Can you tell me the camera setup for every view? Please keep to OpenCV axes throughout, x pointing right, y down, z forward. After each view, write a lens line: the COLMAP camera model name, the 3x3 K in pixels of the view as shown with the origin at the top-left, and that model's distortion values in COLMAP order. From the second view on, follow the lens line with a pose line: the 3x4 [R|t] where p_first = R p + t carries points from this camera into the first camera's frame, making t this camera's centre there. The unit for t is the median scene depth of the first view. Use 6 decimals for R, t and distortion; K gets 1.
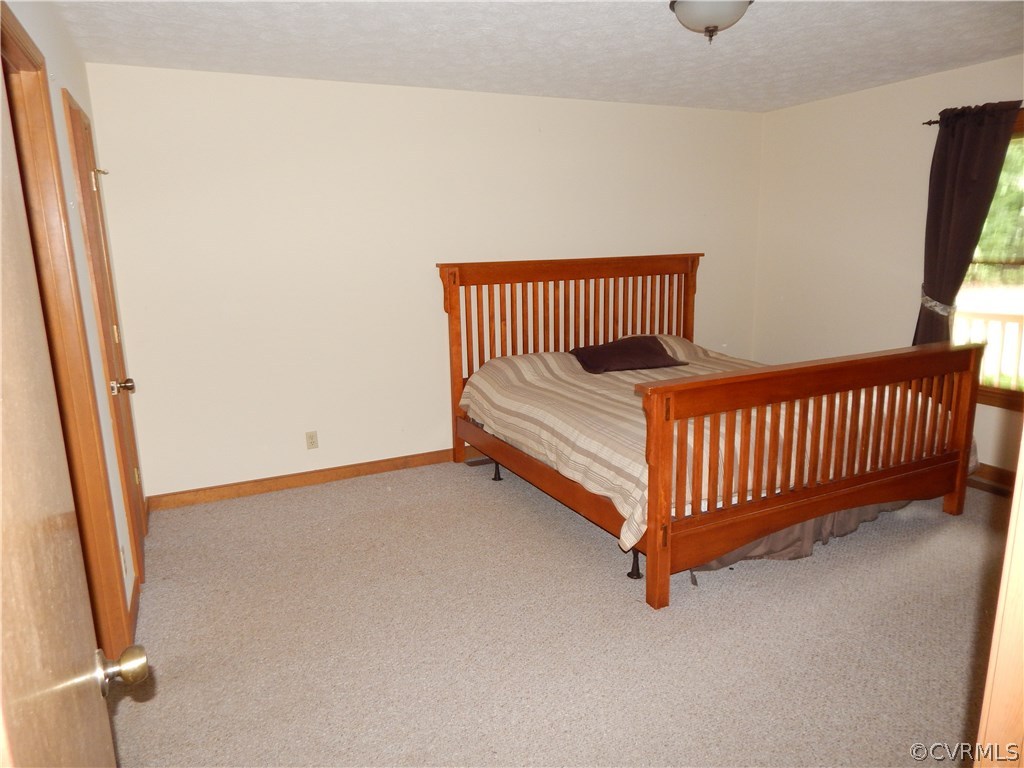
lens RADIAL K [[668.7, 0, 512.7], [0, 668.7, 385.1], [0, 0, 1]] dist [0.000991, -0.008855]
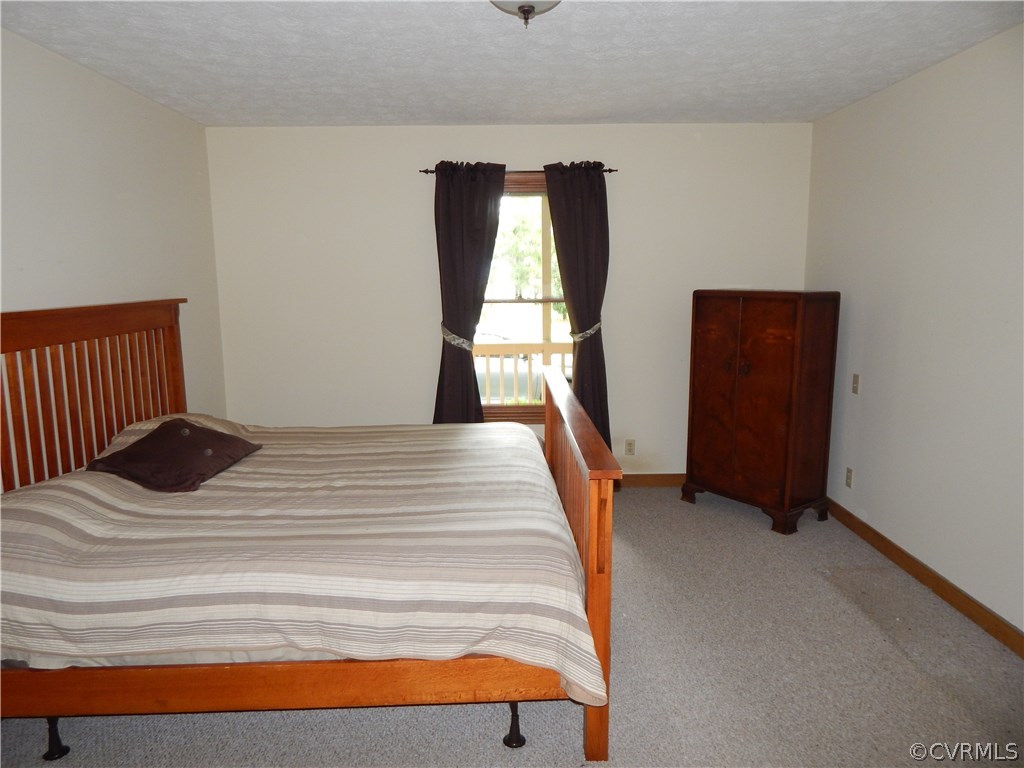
lens RADIAL K [[668.7, 0, 511.0], [0, 668.7, 382.7], [0, 0, 1]] dist [0.000991, -0.008855]
pose [[0.420472, -0.123258, 0.898894, -0.302166], [0.190346, 0.980665, 0.045433, -0.088701], [-0.887114, 0.151998, 0.435804, 0.469161]]
